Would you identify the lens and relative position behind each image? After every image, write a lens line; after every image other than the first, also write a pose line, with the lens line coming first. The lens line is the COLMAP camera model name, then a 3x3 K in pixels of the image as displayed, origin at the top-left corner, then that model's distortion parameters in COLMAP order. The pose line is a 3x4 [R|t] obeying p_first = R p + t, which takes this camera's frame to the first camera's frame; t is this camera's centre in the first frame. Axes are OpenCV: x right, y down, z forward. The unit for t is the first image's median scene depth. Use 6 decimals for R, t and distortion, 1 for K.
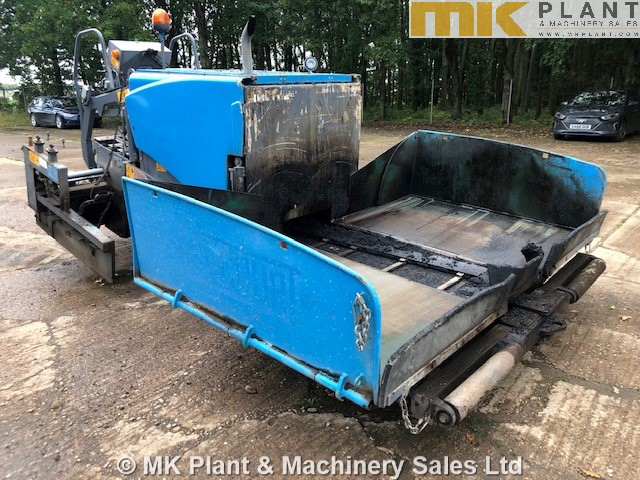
lens RADIAL K [[531.4, 0, 323.3], [0, 531.4, 240.9], [0, 0, 1]] dist [-0.051630, 0.010791]
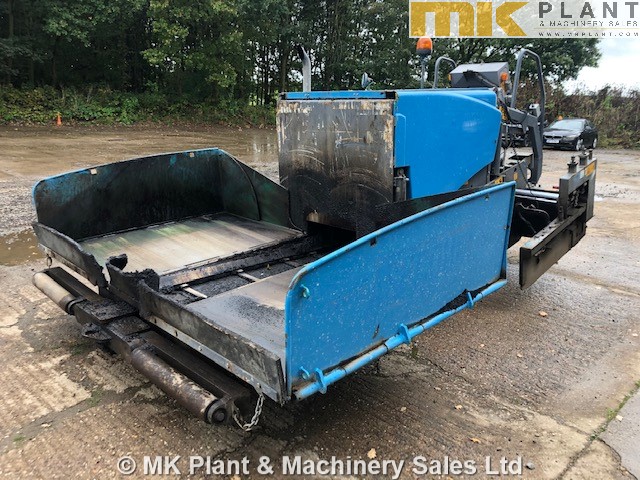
lens RADIAL K [[531.4, 0, 323.3], [0, 531.4, 240.9], [0, 0, 1]] dist [-0.051630, 0.010791]
pose [[-0.093706, 0.254470, -0.962530, 1.044452], [-0.304321, 0.913192, 0.271053, -0.321758], [0.947949, 0.318318, -0.008131, 1.085870]]
